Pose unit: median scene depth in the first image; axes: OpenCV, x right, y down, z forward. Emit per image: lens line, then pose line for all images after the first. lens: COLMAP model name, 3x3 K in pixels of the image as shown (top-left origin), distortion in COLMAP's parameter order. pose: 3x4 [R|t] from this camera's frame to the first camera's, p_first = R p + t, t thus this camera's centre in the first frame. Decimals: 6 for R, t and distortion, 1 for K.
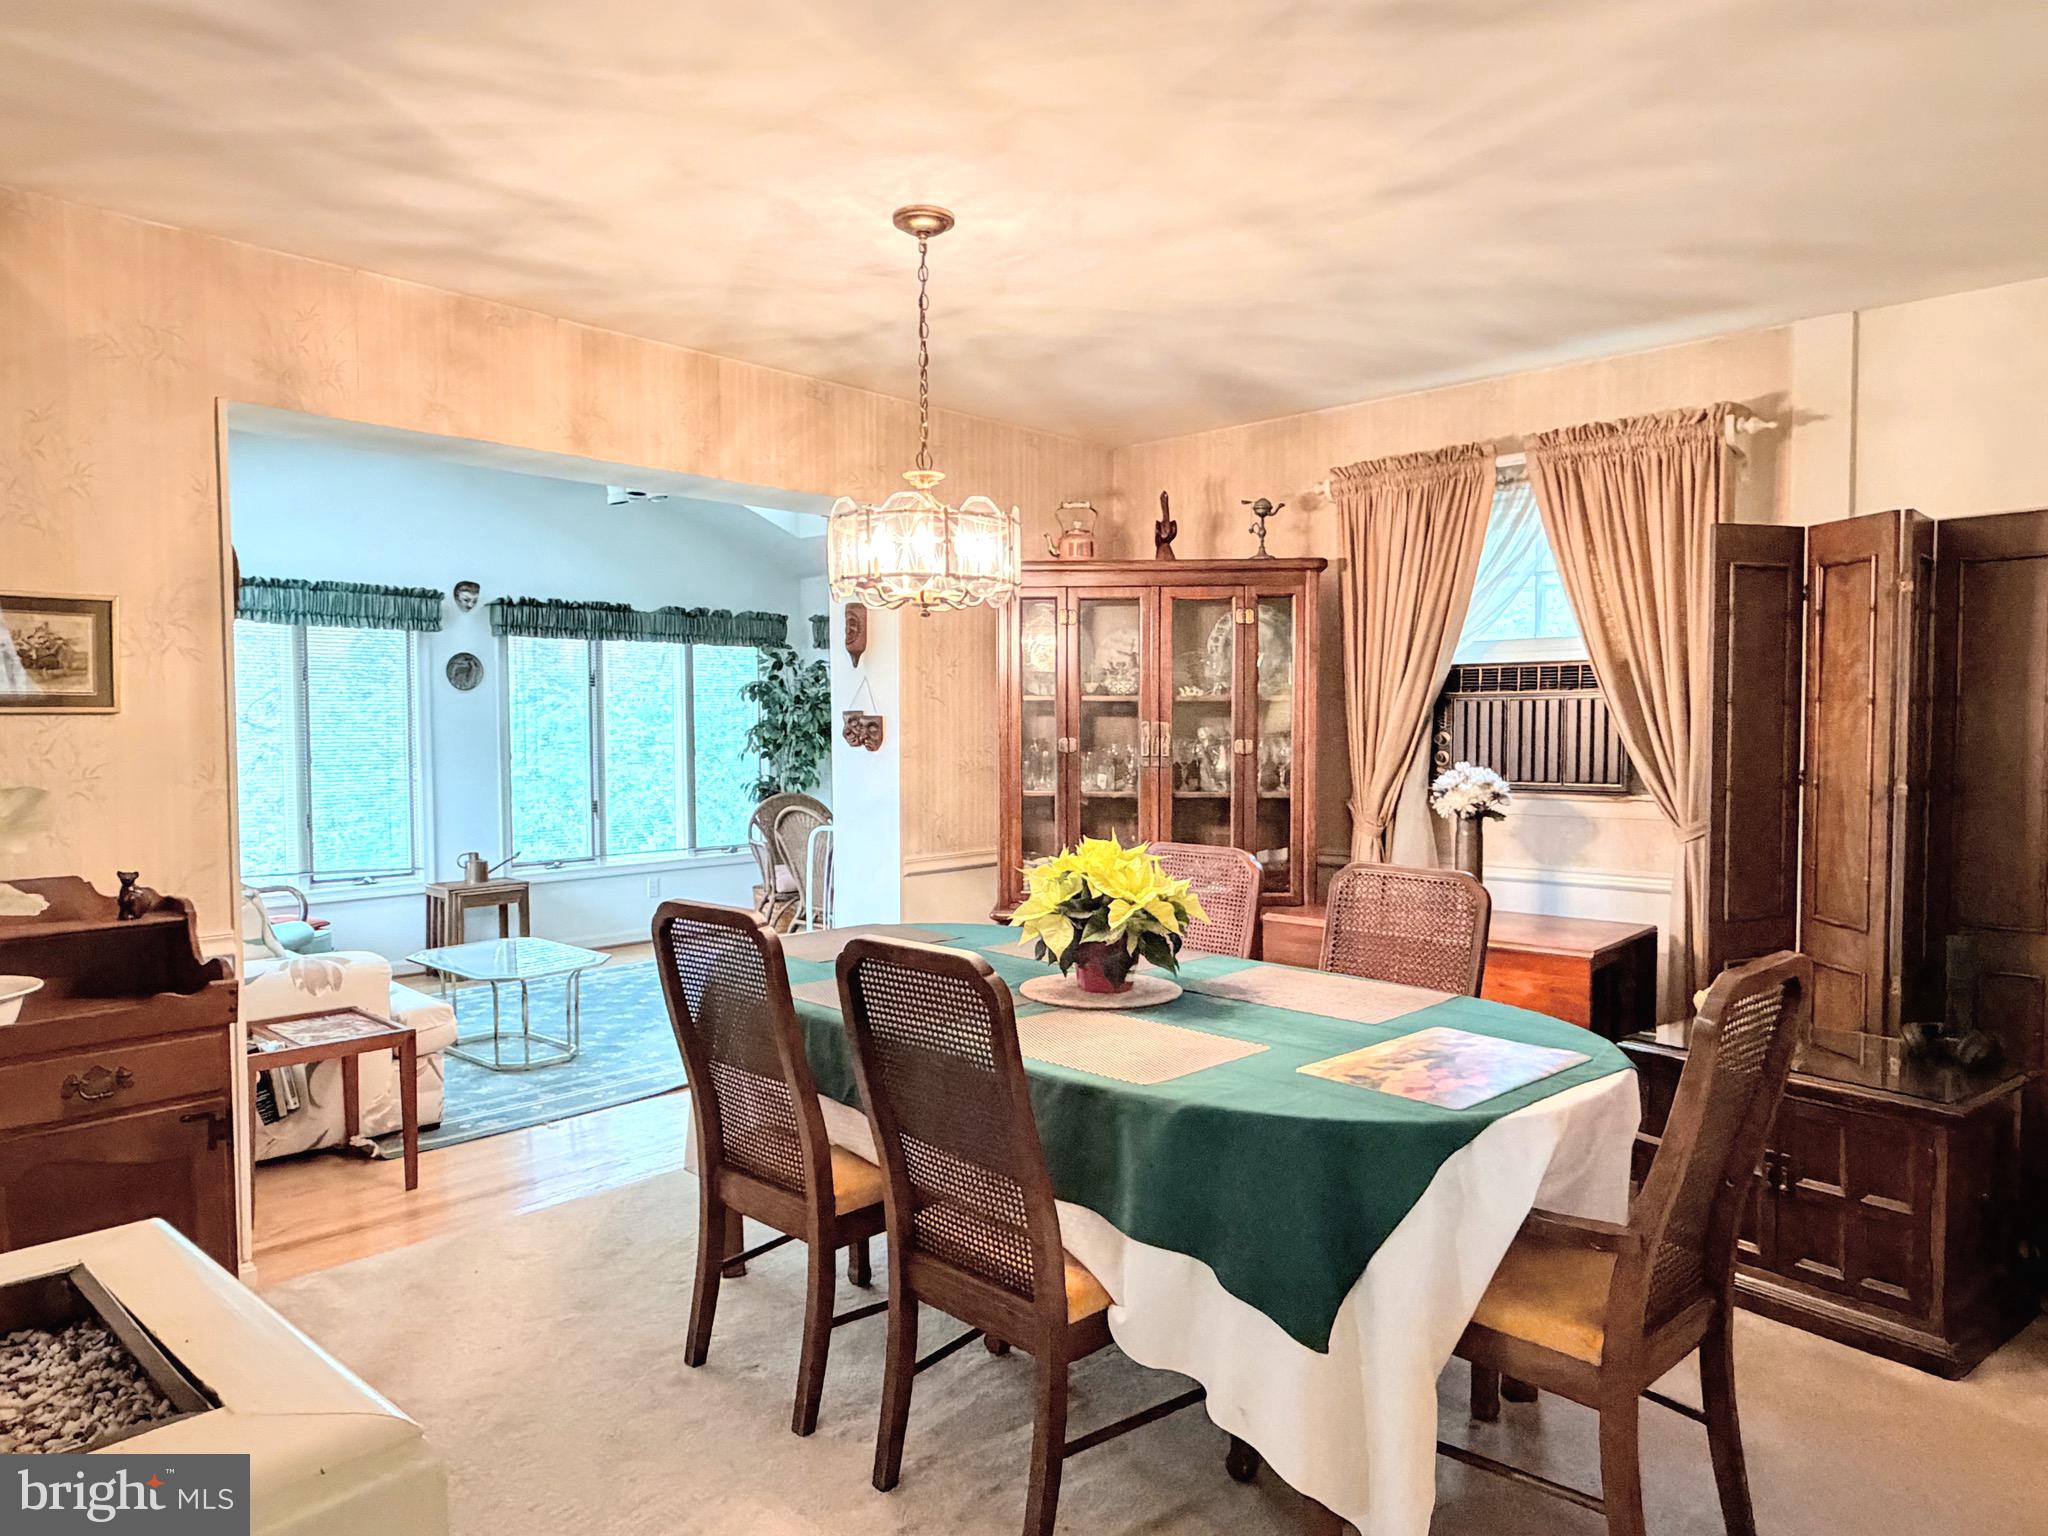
lens RADIAL K [[1311.1, 0, 1026.9], [0, 1311.1, 775.9], [0, 0, 1]] dist [0.000042, 0.000479]
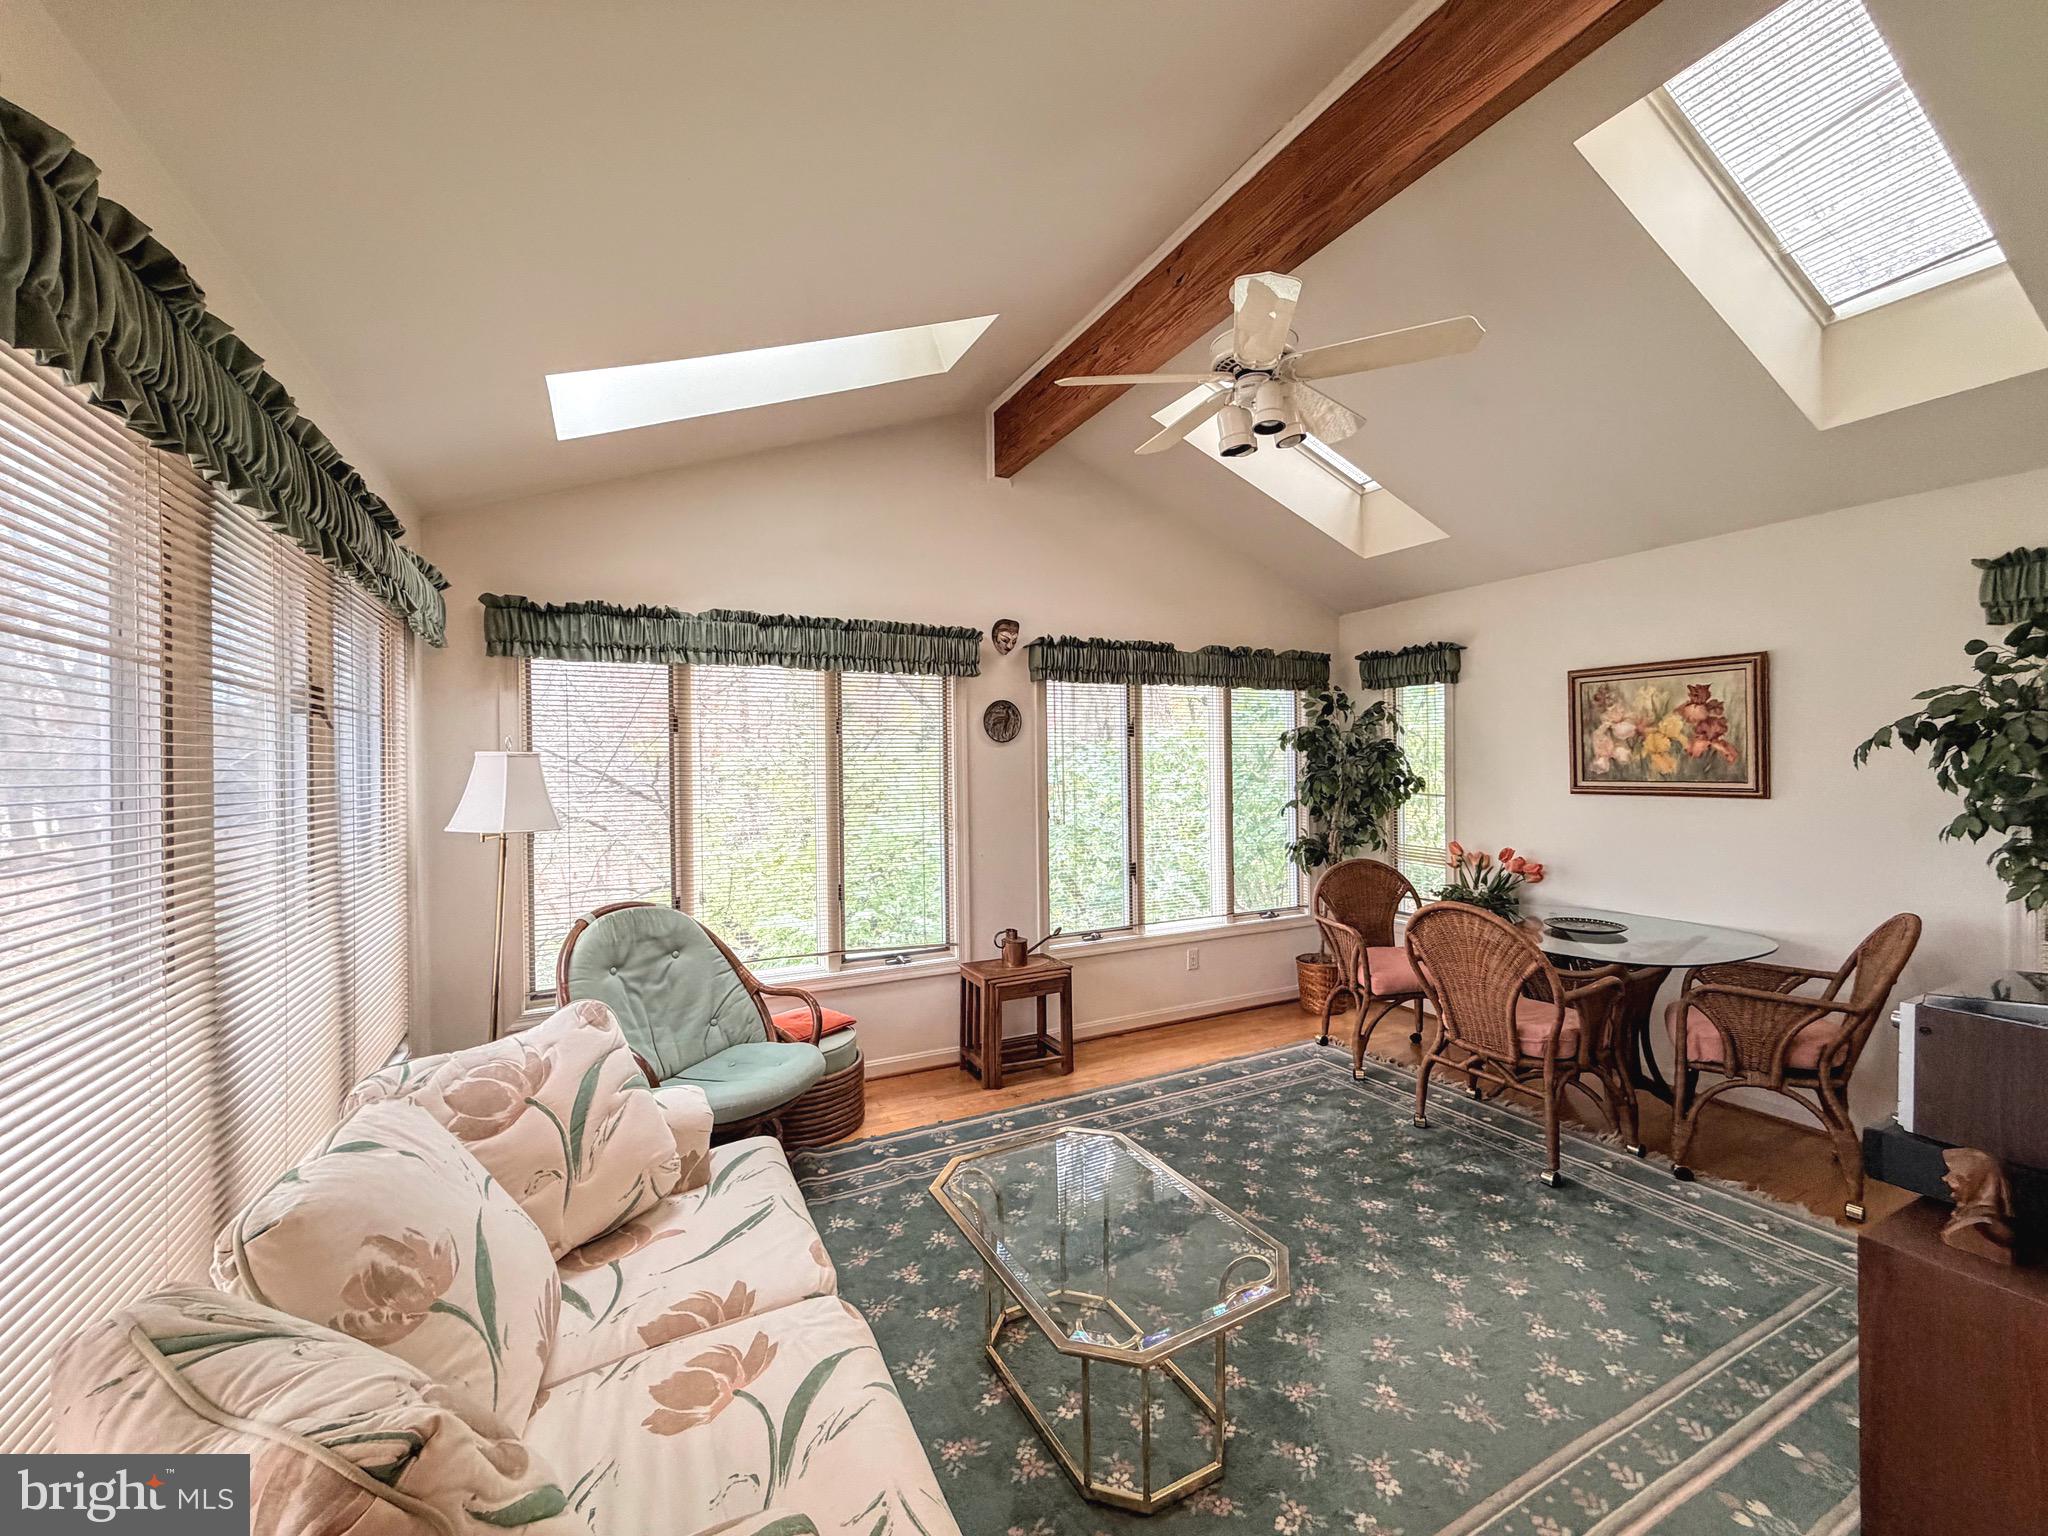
lens RADIAL K [[822.3, 0, 1021.4], [0, 822.3, 764.6], [0, 0, 1]] dist [0.001743, 0.000123]
pose [[0.936166, -0.006188, -0.351503, -0.215454], [-0.006589, 0.999361, -0.035144, -0.030312], [0.351495, 0.035217, 0.935527, 0.471524]]
